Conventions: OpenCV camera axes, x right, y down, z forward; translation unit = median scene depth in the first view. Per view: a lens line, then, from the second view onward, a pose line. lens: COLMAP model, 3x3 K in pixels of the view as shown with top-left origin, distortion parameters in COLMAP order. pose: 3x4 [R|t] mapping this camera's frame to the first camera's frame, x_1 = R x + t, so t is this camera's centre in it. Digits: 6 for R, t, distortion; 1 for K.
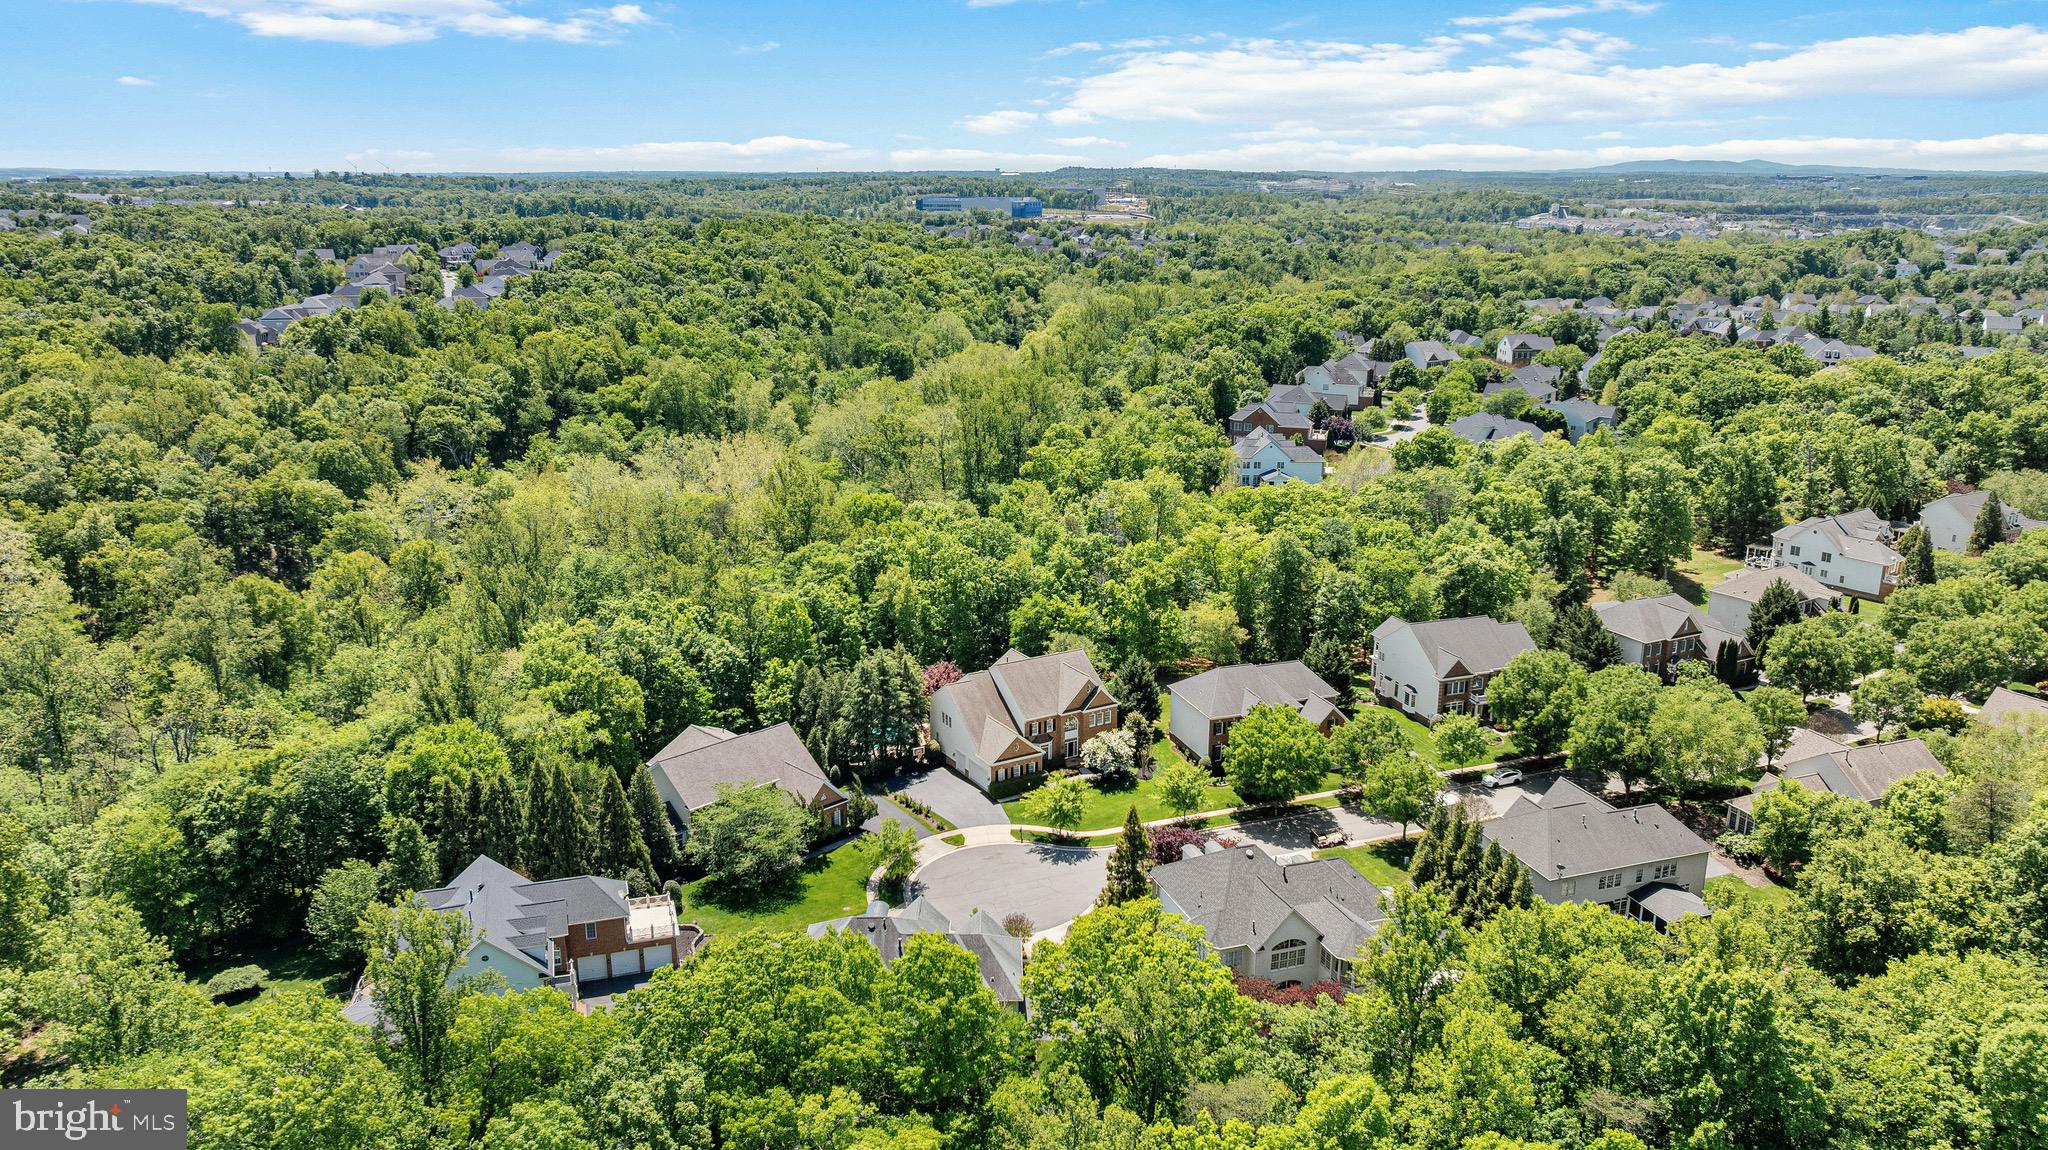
lens RADIAL K [[1429.5, 0, 1024.0], [0, 1429.5, 575.0], [0, 0, 1]] dist [-0.018173, -0.006102]
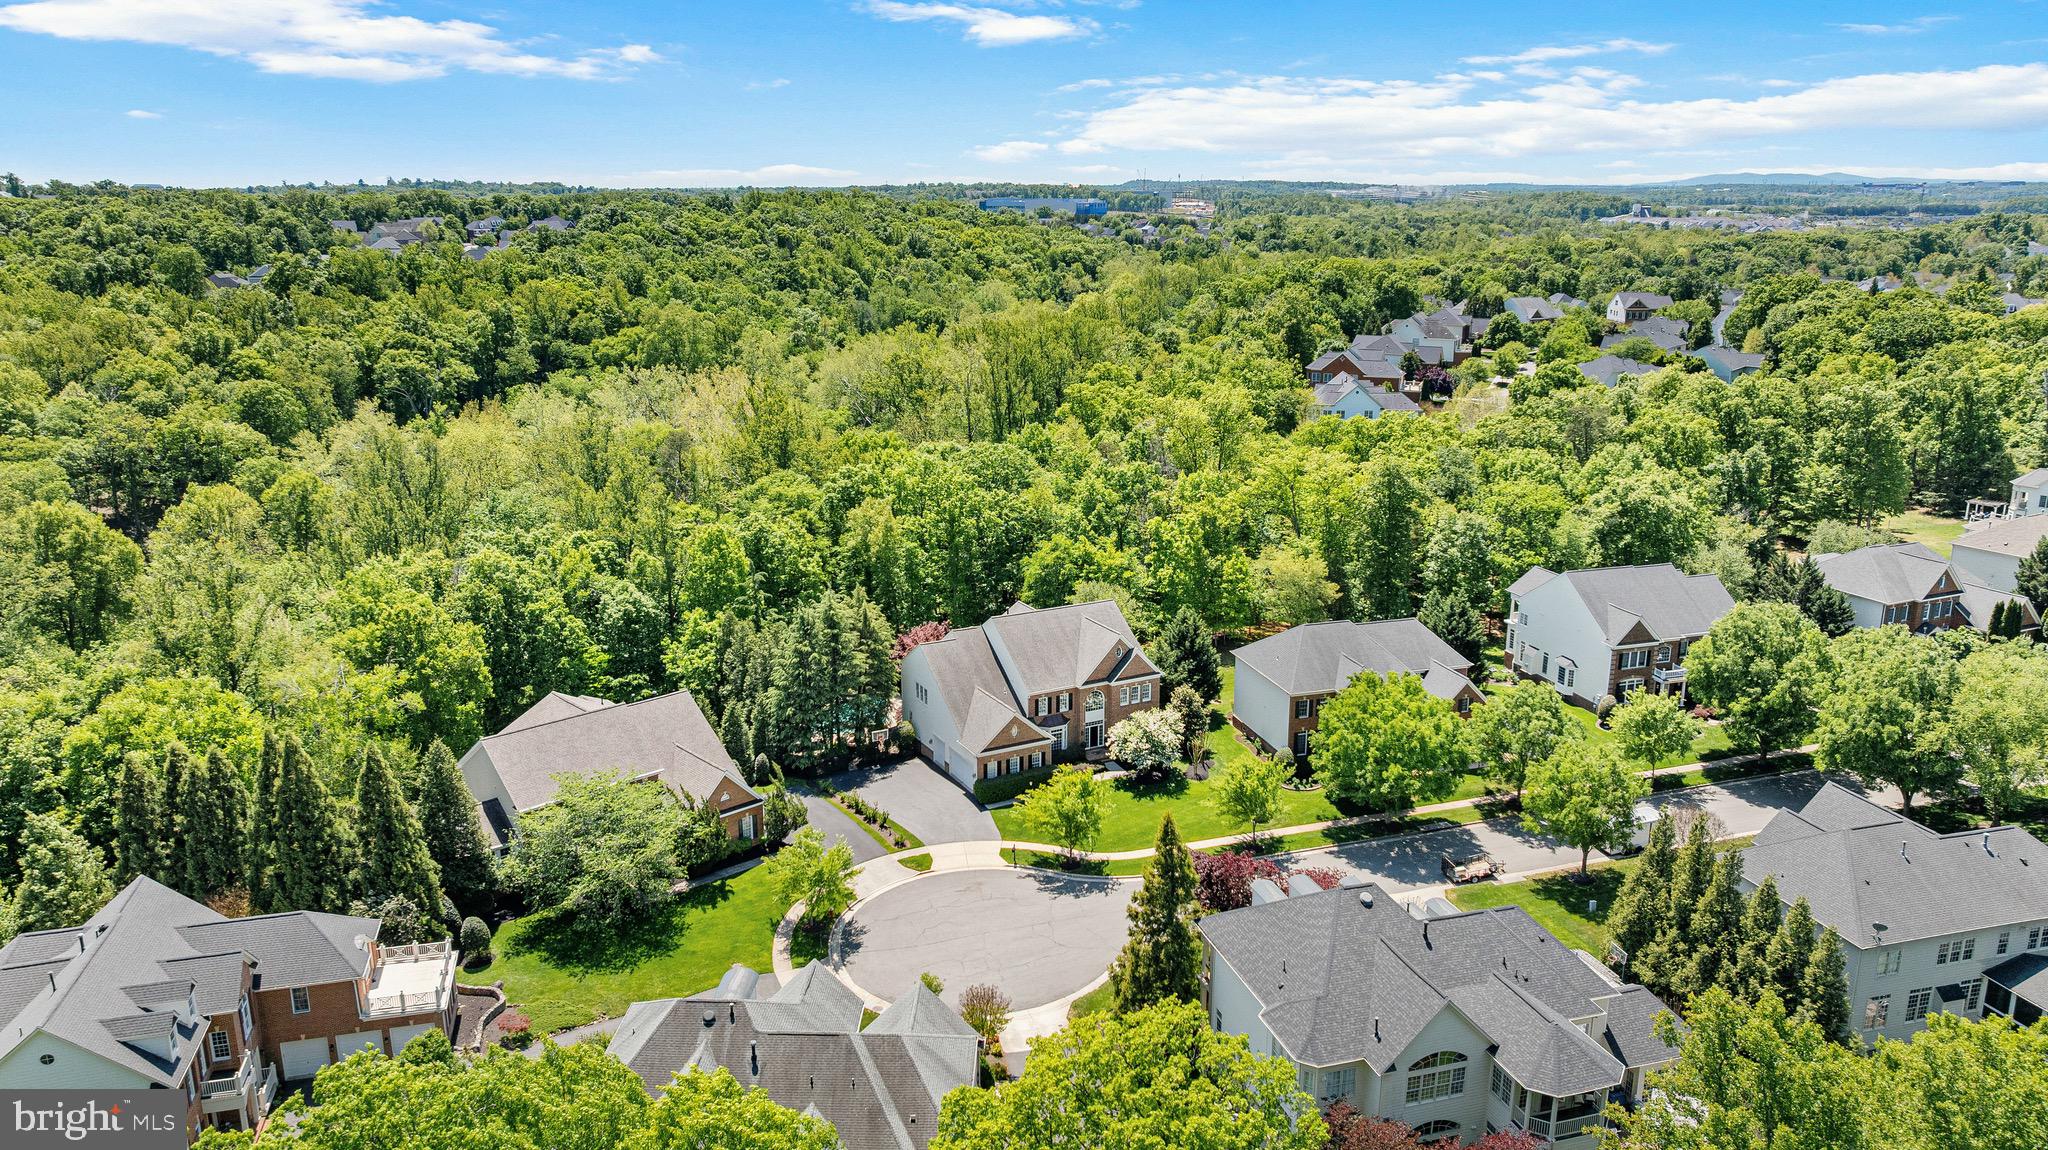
lens RADIAL K [[1429.5, 0, 1024.0], [0, 1429.5, 575.0], [0, 0, 1]] dist [-0.018173, -0.006102]
pose [[0.998963, 0.008683, -0.044685, 0.025403], [-0.009015, 0.999933, -0.007240, 0.040820], [0.044620, 0.007636, 0.998975, 0.246964]]
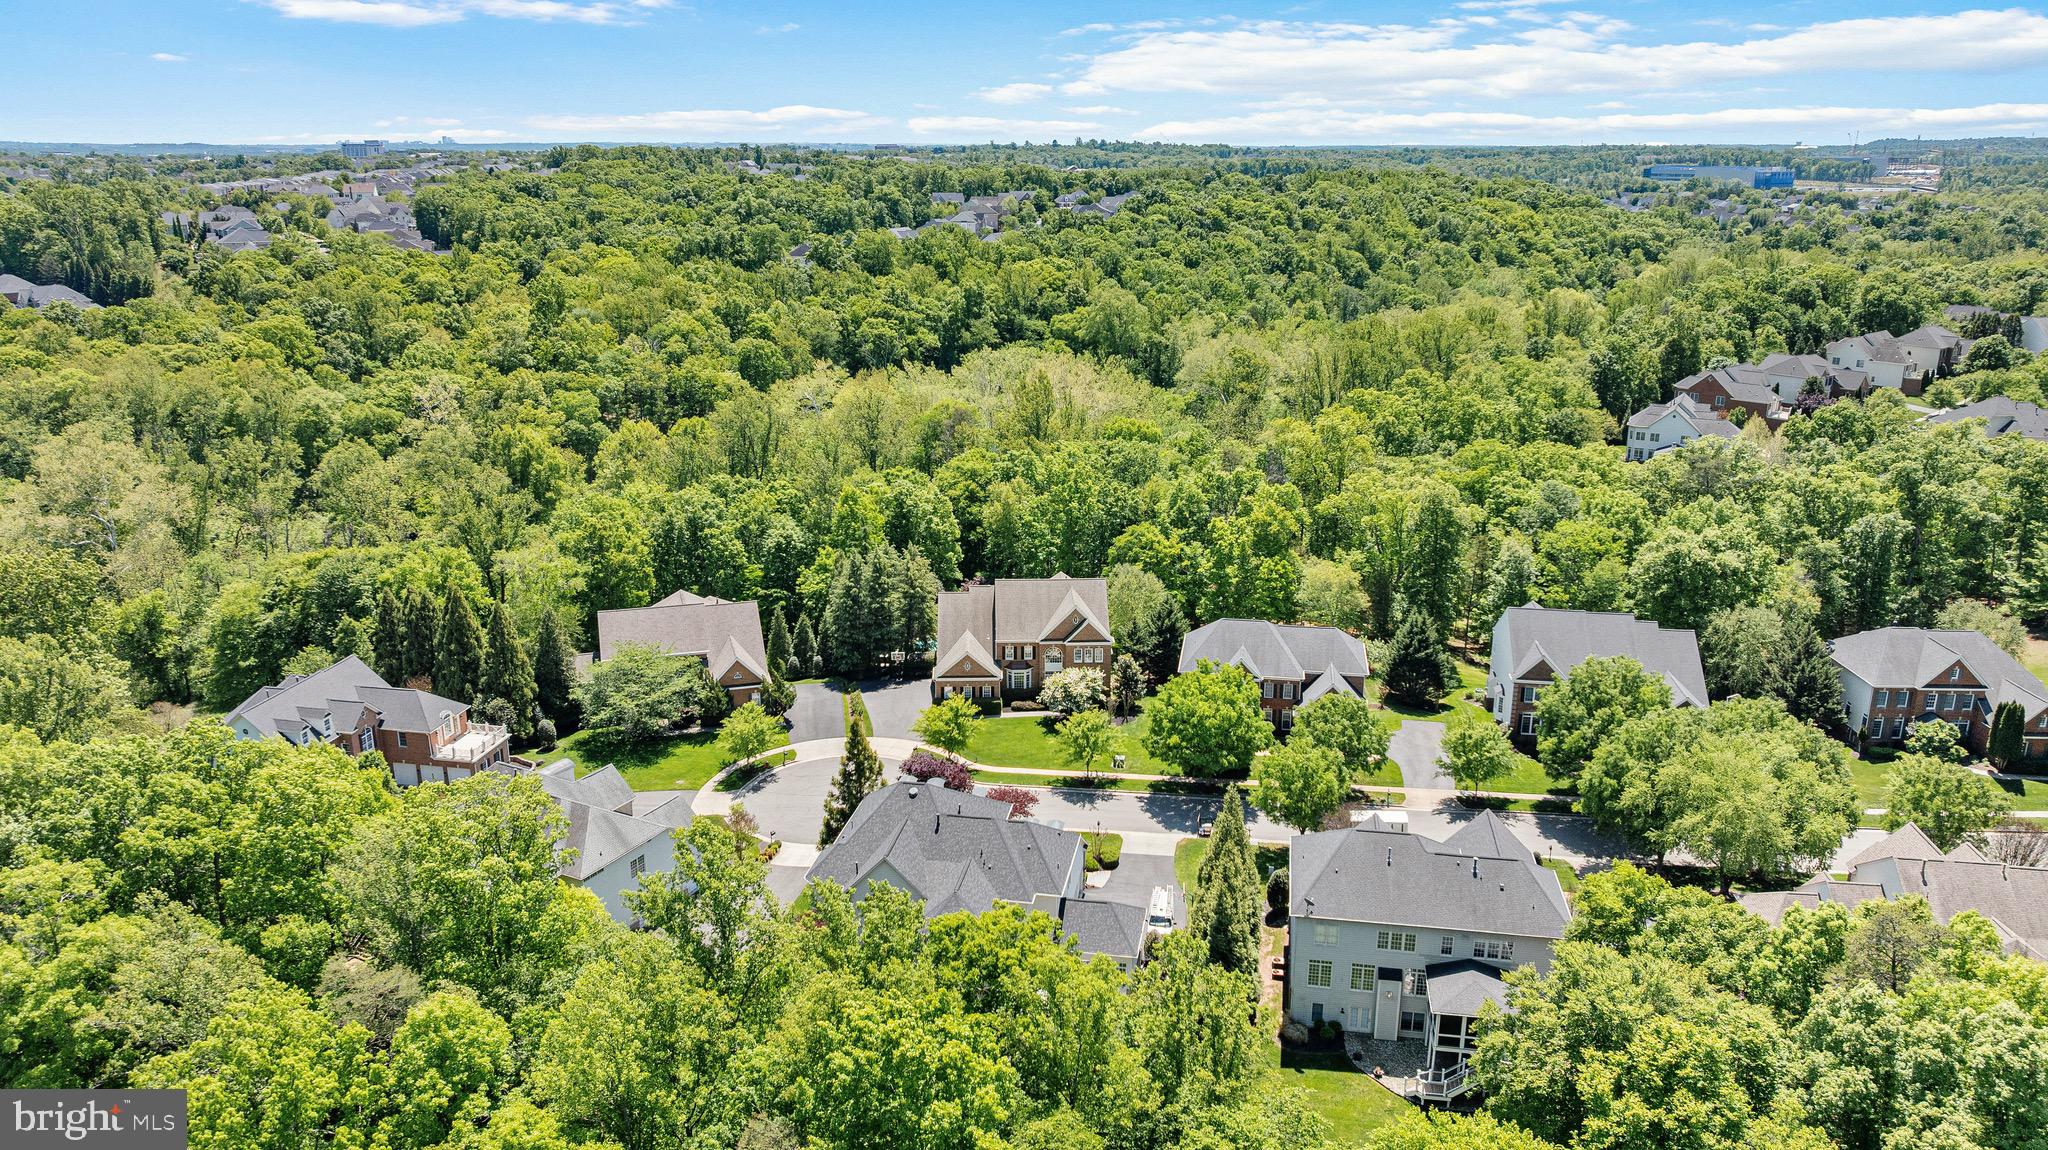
lens RADIAL K [[1414.9, 0, 1024.0], [0, 1414.9, 575.0], [0, 0, 1]] dist [0.001381, -0.052624]
pose [[0.878726, 0.134404, -0.458014, 0.365402], [-0.124827, 0.990853, 0.051276, 0.009243], [0.460716, 0.012115, 0.887465, 0.172116]]
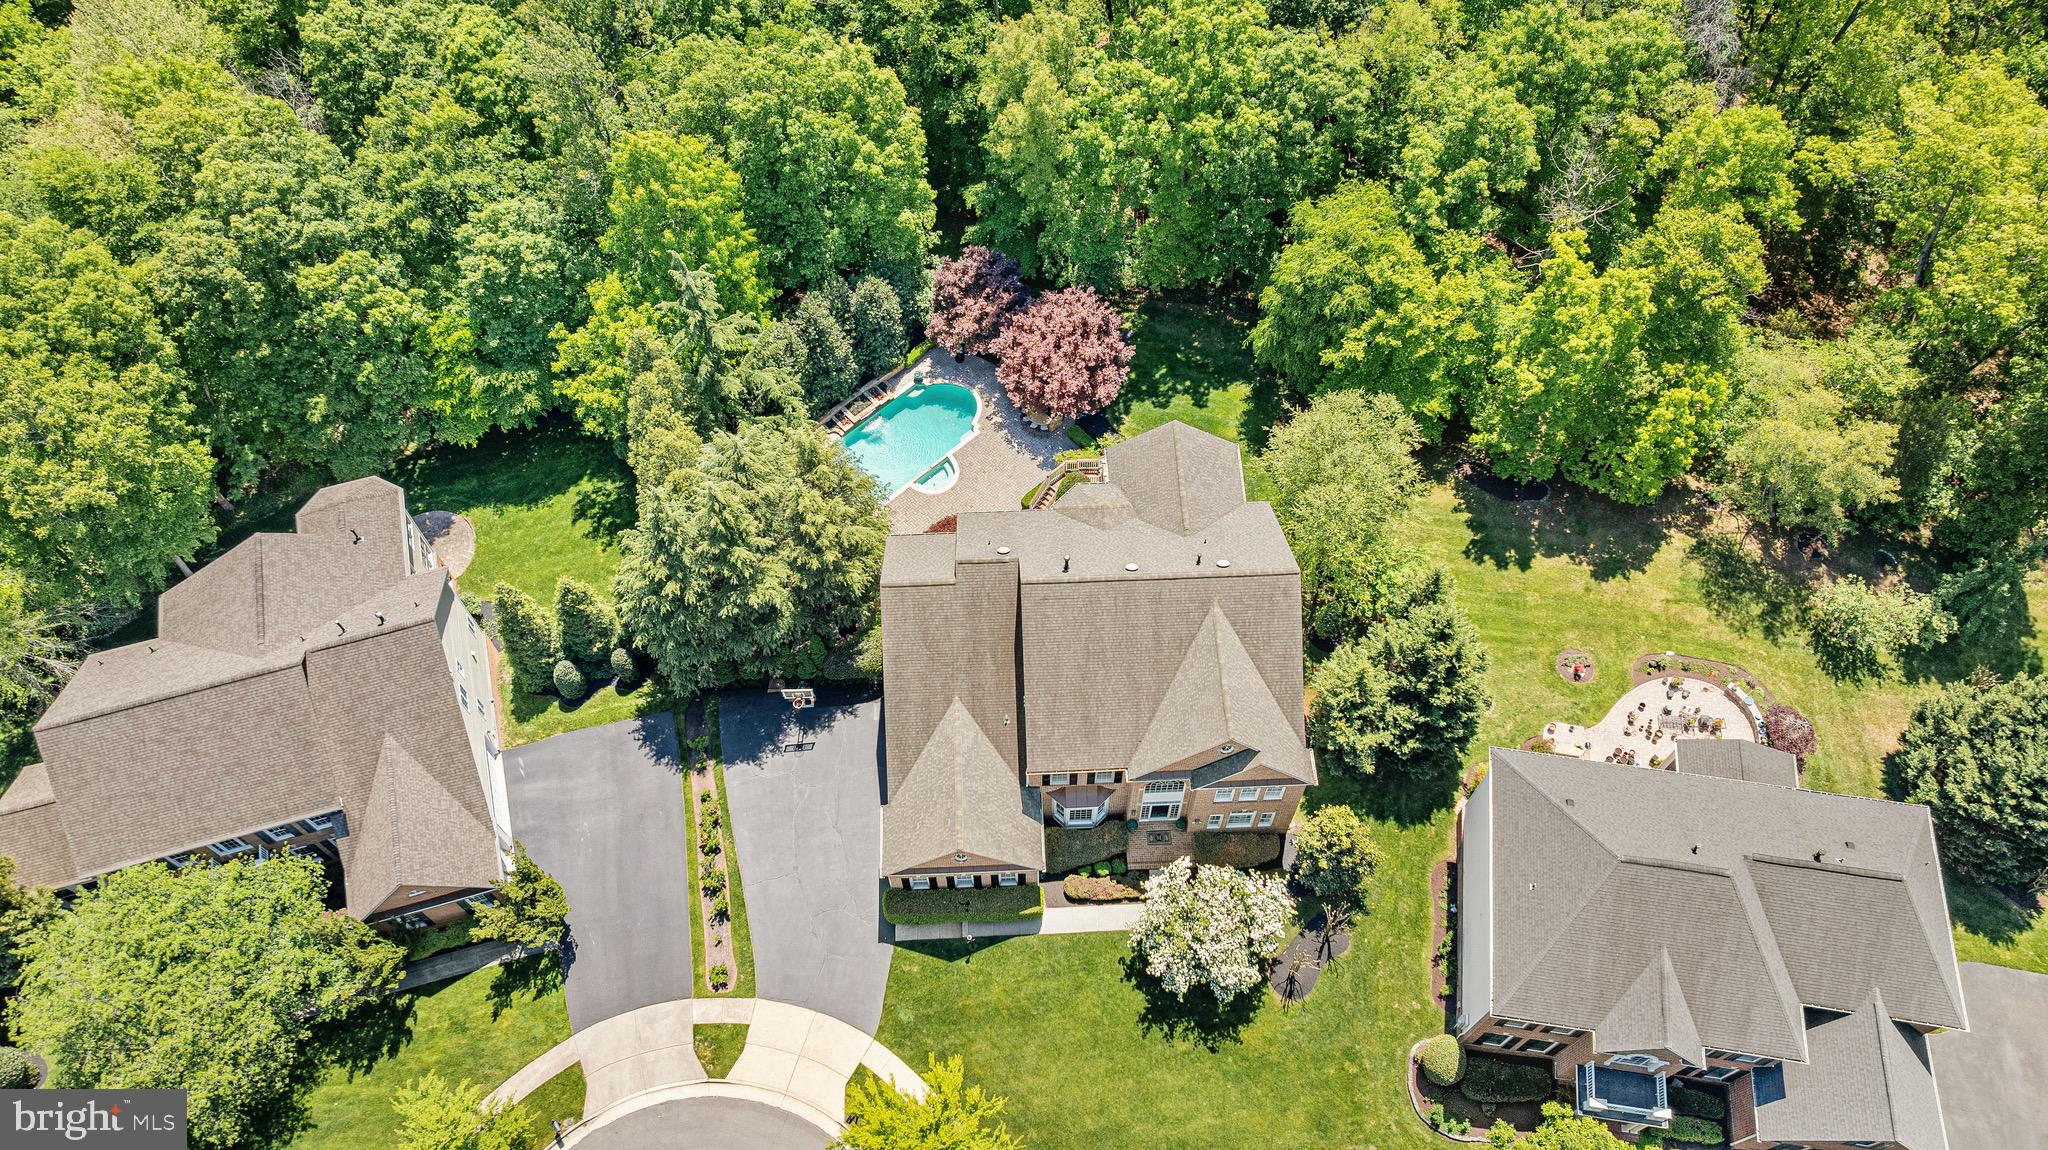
lens RADIAL K [[1410.4, 0, 1024.0], [0, 1410.4, 575.0], [0, 0, 1]] dist [-0.045810, -0.001438]
pose [[0.880379, 0.410888, -0.236863, 0.057497], [-0.124122, 0.681631, 0.721091, -0.175276], [0.457741, -0.605433, 0.651094, 0.674884]]
